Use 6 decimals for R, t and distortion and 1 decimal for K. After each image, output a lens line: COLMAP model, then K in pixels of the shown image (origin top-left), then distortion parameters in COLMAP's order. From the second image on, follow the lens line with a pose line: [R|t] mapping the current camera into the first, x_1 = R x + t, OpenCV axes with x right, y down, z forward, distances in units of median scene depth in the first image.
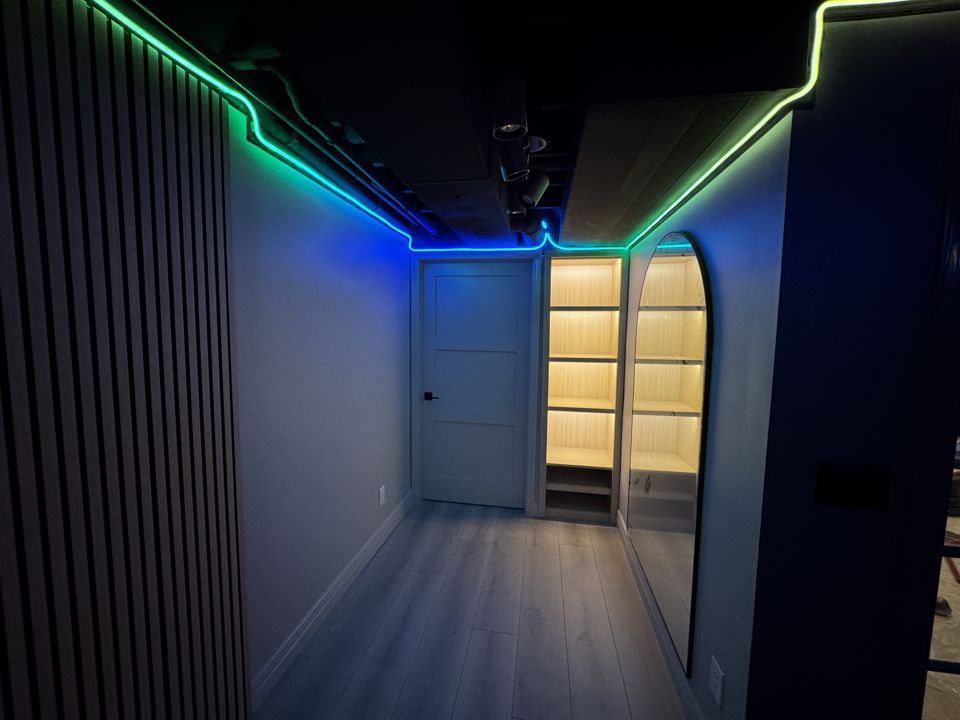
lens RADIAL K [[383.5, 0, 475.2], [0, 383.5, 358.0], [0, 0, 1]] dist [-0.004991, 0.000893]
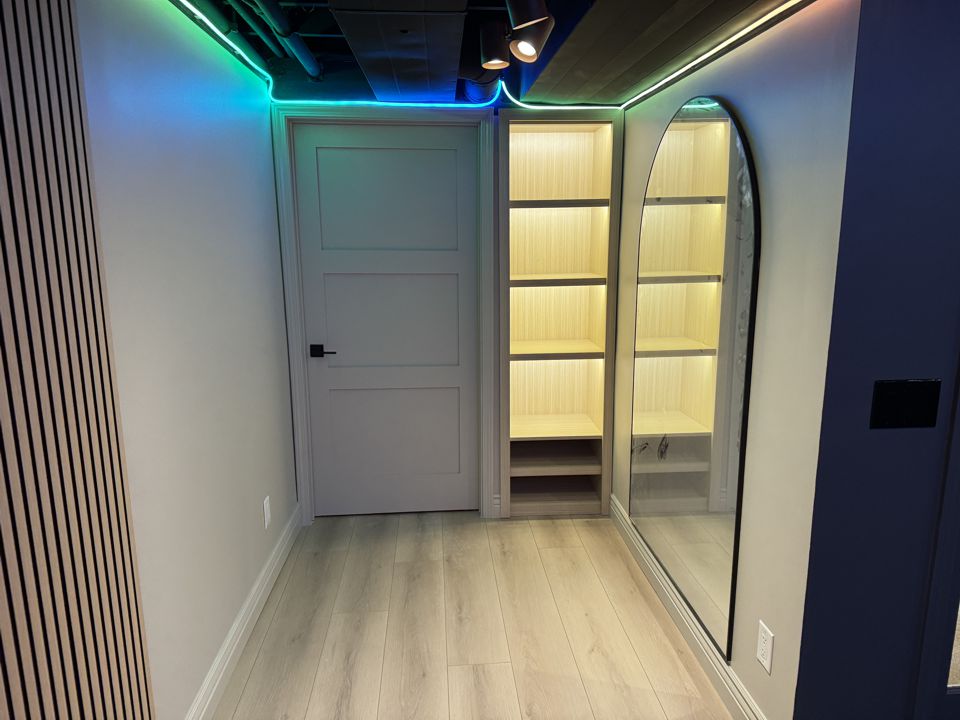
lens RADIAL K [[673.1, 0, 486.1], [0, 673.1, 364.5], [0, 0, 1]] dist [0.064306, -0.060538]
pose [[0.967522, -0.067024, 0.243739, -0.137216], [0.037439, 0.991569, 0.124051, -0.002986], [-0.249999, -0.110897, 0.961875, -0.114090]]
